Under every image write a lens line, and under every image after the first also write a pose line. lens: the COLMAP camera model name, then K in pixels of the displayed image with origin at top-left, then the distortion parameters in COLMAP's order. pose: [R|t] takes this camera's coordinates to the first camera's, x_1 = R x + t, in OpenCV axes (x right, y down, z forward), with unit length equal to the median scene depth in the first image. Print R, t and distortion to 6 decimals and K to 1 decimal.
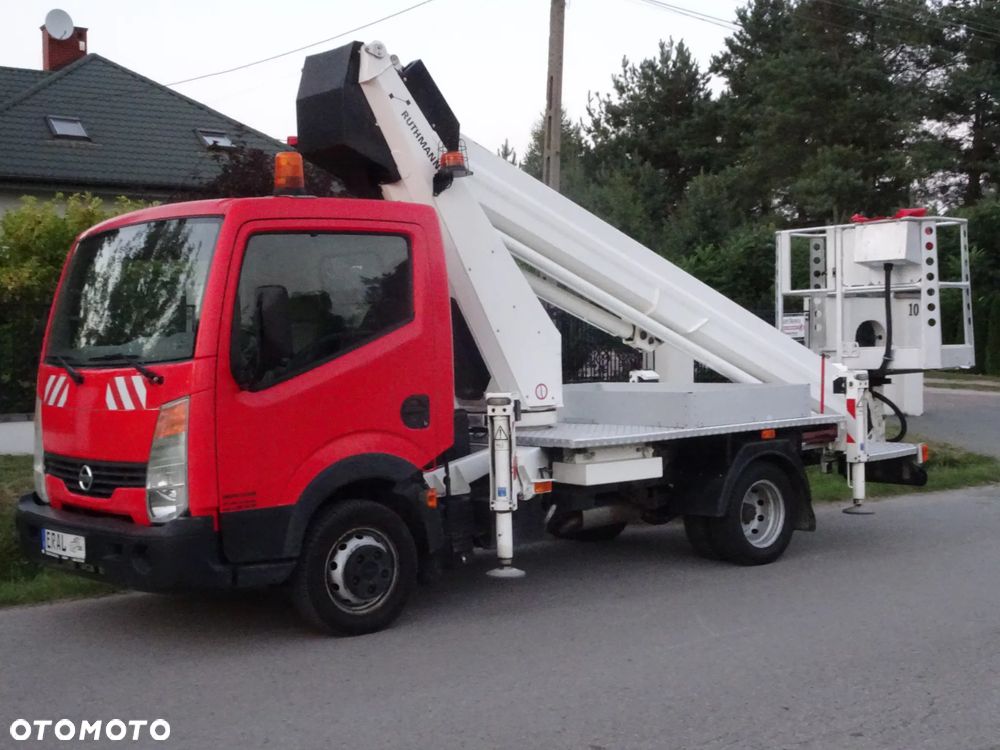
lens RADIAL K [[1321.0, 0, 500.0], [0, 1321.0, 375.0], [0, 0, 1]] dist [0.009288, 0.041352]
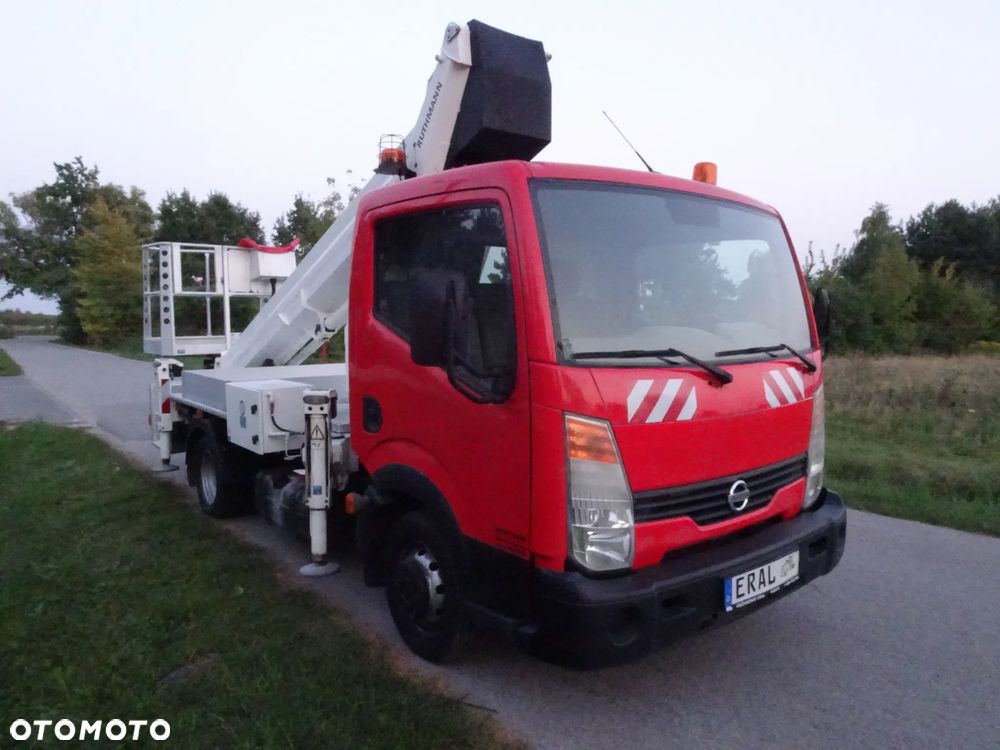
lens RADIAL K [[720.0, 0, 502.7], [0, 720.0, 373.4], [0, 0, 1]] dist [0.005329, -0.000258]
pose [[0.022091, -0.054049, 0.998294, -0.498301], [0.021942, 0.998323, 0.053565, -0.017492], [-0.999515, 0.020721, 0.023240, 0.739142]]
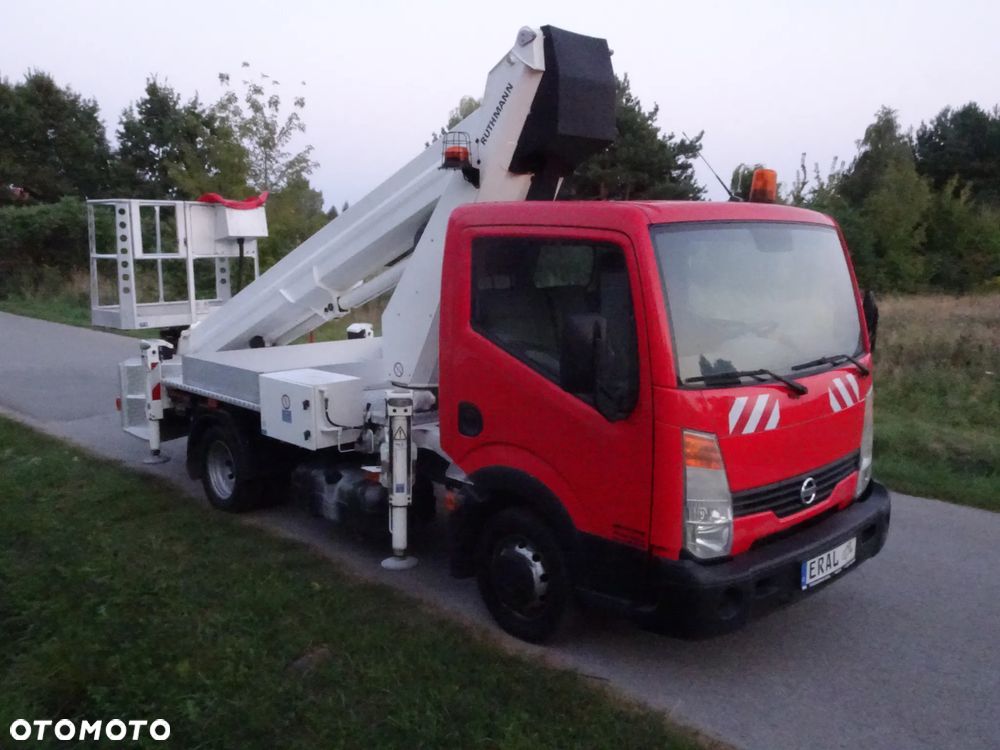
lens RADIAL K [[914.1, 0, 500.0], [0, 914.1, 375.0], [0, 0, 1]] dist [0.035241, -0.015702]
pose [[-0.071759, -0.123843, 0.989704, -0.614689], [0.017536, 0.991952, 0.125396, -0.060474], [-0.997268, 0.026354, -0.069009, 0.823633]]
